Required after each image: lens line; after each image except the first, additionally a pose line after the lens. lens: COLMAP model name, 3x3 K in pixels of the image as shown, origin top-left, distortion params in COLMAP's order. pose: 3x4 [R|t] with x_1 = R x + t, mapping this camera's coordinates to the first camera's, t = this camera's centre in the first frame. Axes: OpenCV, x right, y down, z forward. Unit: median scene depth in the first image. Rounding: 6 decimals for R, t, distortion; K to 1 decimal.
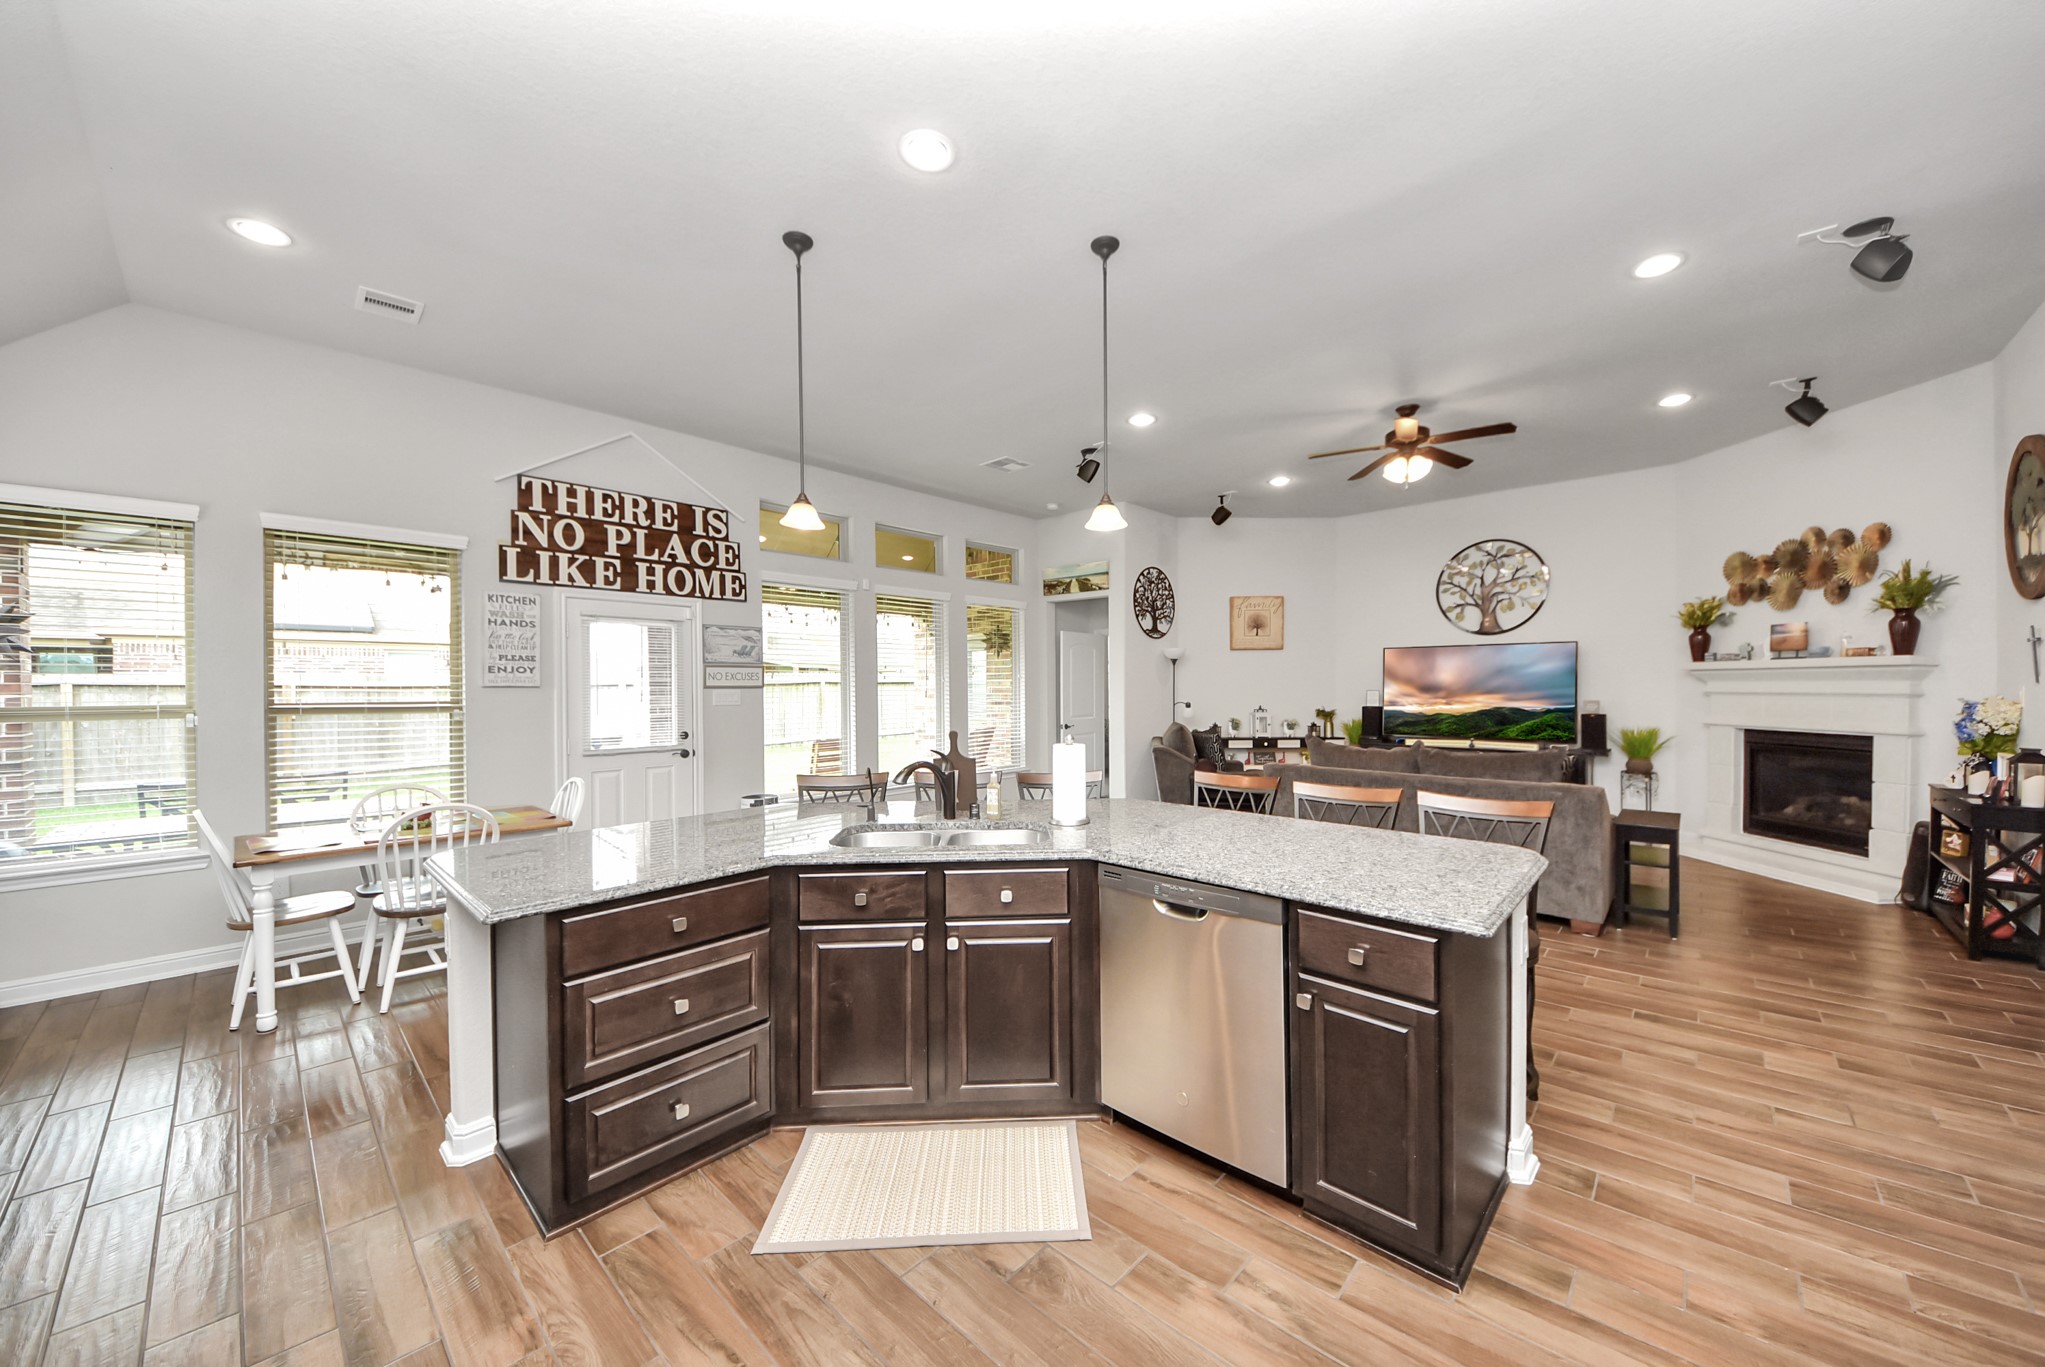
lens RADIAL K [[738.8, 0, 1048.2], [0, 738.8, 686.0], [0, 0, 1]] dist [0.046821, -0.023154]
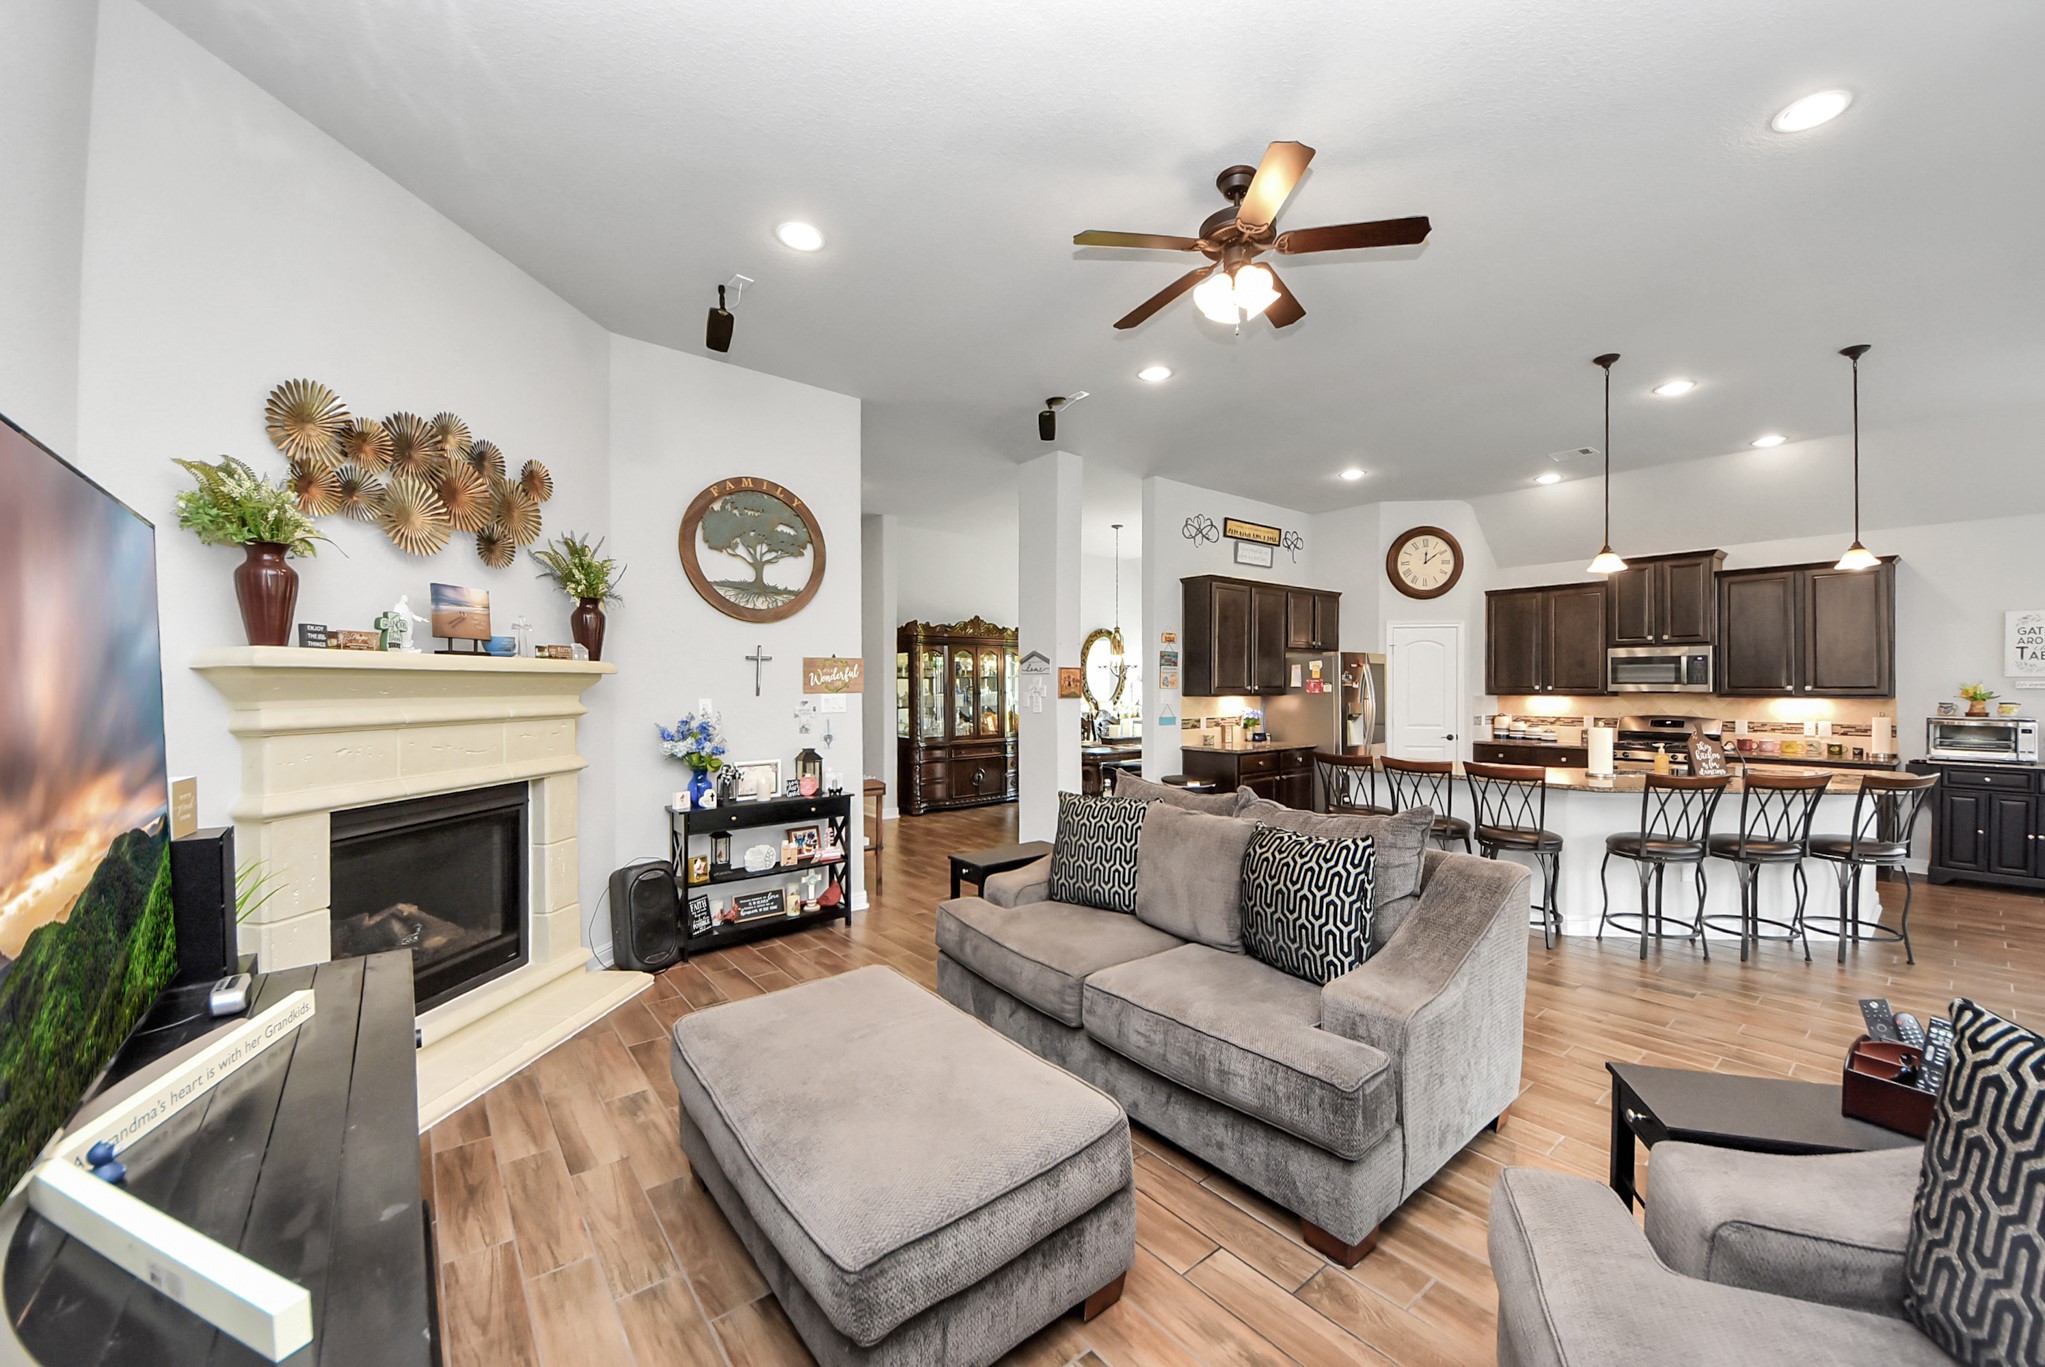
lens RADIAL K [[717.8, 0, 1082.4], [0, 717.8, 683.6], [0, 0, 1]] dist [0.020523, -0.020435]
pose [[-0.989774, 0.006778, 0.142487, 0.510571], [0.006721, 0.999977, -0.000884, -0.013729], [-0.142489, 0.000083, -0.989796, 1.499092]]
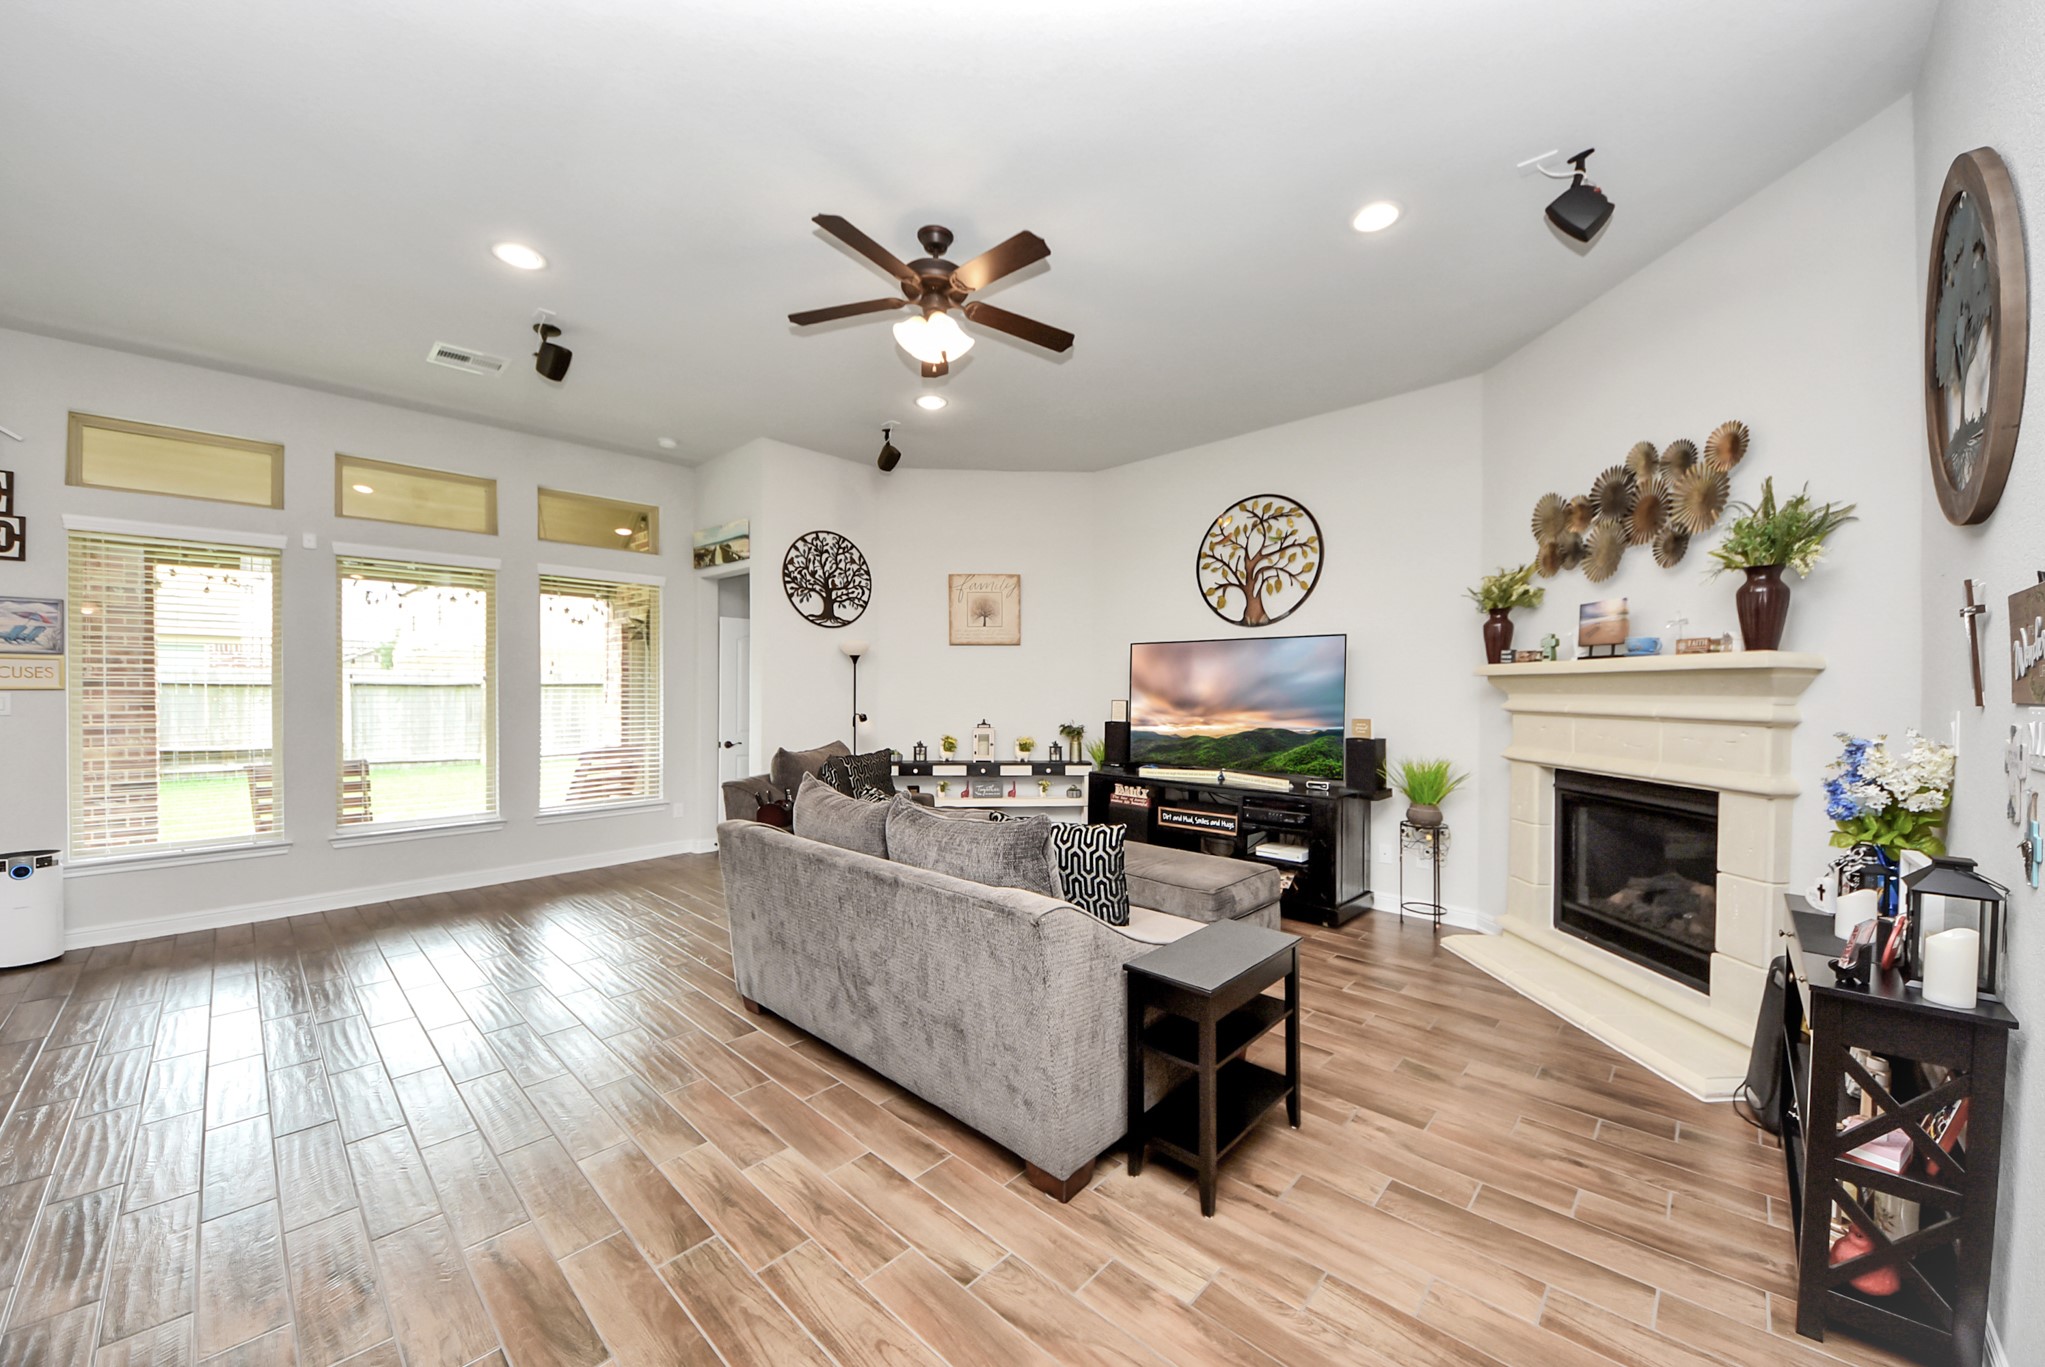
lens RADIAL K [[734.7, 0, 1035.6], [0, 734.7, 691.3], [0, 0, 1]] dist [0.032129, -0.018842]
pose [[0.999769, 0.009831, -0.019113, 0.550948], [-0.009780, 0.999948, 0.002762, -0.006666], [0.019139, -0.002574, 0.999814, 0.398313]]
